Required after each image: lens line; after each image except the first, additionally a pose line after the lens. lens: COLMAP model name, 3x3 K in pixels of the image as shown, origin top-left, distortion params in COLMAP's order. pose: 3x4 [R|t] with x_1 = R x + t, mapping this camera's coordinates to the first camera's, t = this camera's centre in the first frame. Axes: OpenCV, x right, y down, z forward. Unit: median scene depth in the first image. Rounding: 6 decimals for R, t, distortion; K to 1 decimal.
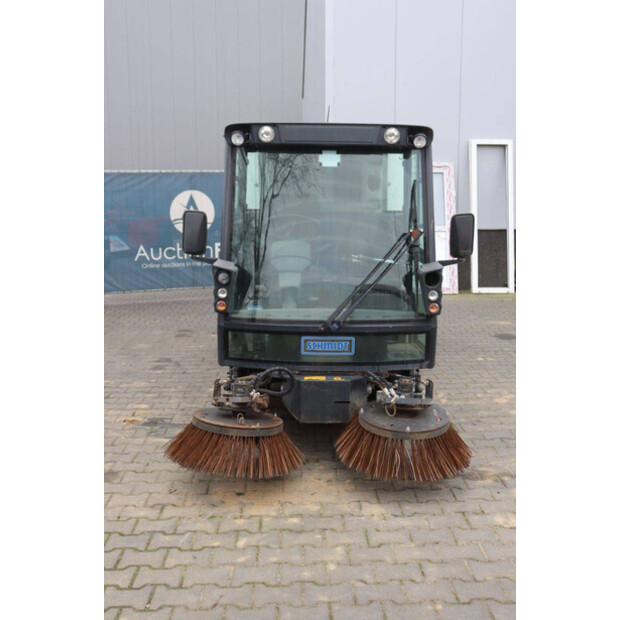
lens RADIAL K [[652.7, 0, 309.8], [0, 652.7, 314.3], [0, 0, 1]] dist [-0.049637, 0.000000]
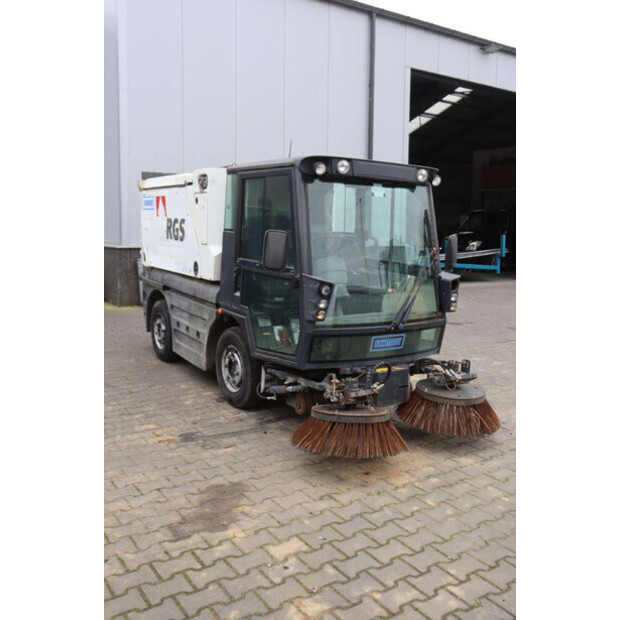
lens RADIAL K [[613.2, 0, 312.7], [0, 613.2, 308.4], [0, 0, 1]] dist [-0.058629, 0.000000]
pose [[0.837005, -0.055962, 0.544326, -0.724678], [0.072728, 0.997308, -0.009300, -0.015399], [-0.542340, 0.047372, 0.838822, 0.112351]]
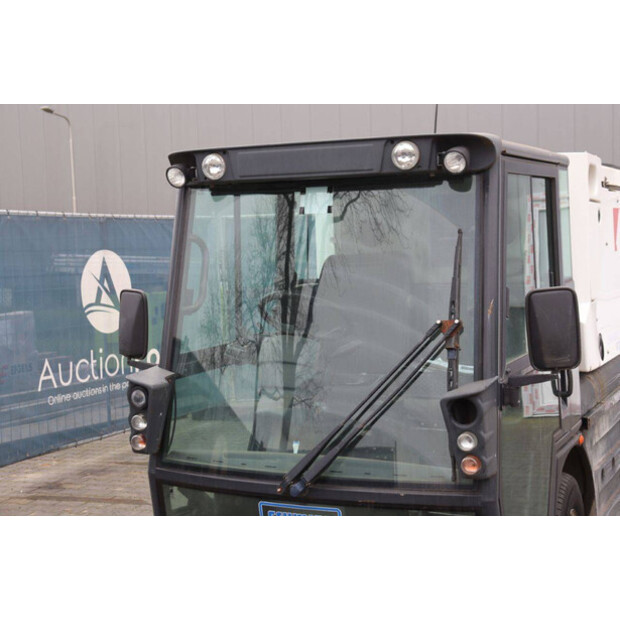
lens RADIAL K [[1077.3, 0, 314.8], [0, 1077.3, 311.8], [0, 0, 1]] dist [0.224071, 0.000000]
pose [[0.903904, -0.005885, -0.427695, 0.457380], [-0.042979, 0.993595, -0.104503, -0.035609], [0.425570, 0.112842, 0.897862, 0.127710]]
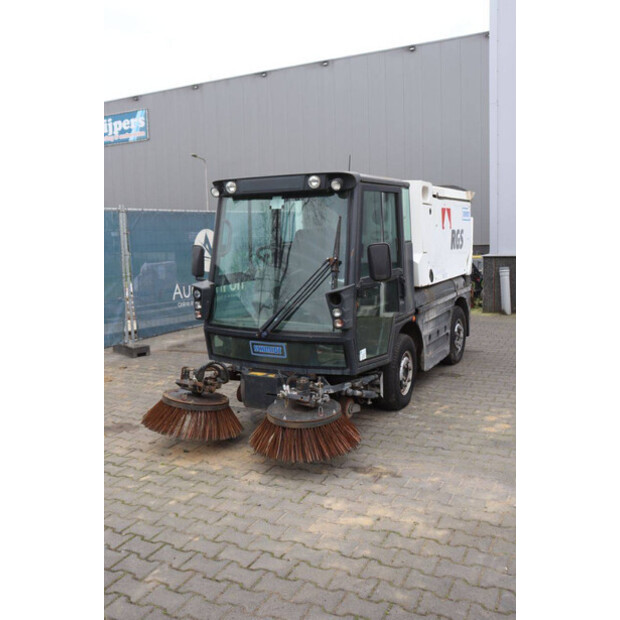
lens RADIAL K [[613.2, 0, 306.2], [0, 613.2, 308.4], [0, 0, 1]] dist [-0.058629, 0.000000]
pose [[0.873008, 0.032538, -0.486619, 0.681895], [-0.056415, 0.997811, -0.034491, 0.005790], [0.484431, 0.057563, 0.872933, -0.007972]]
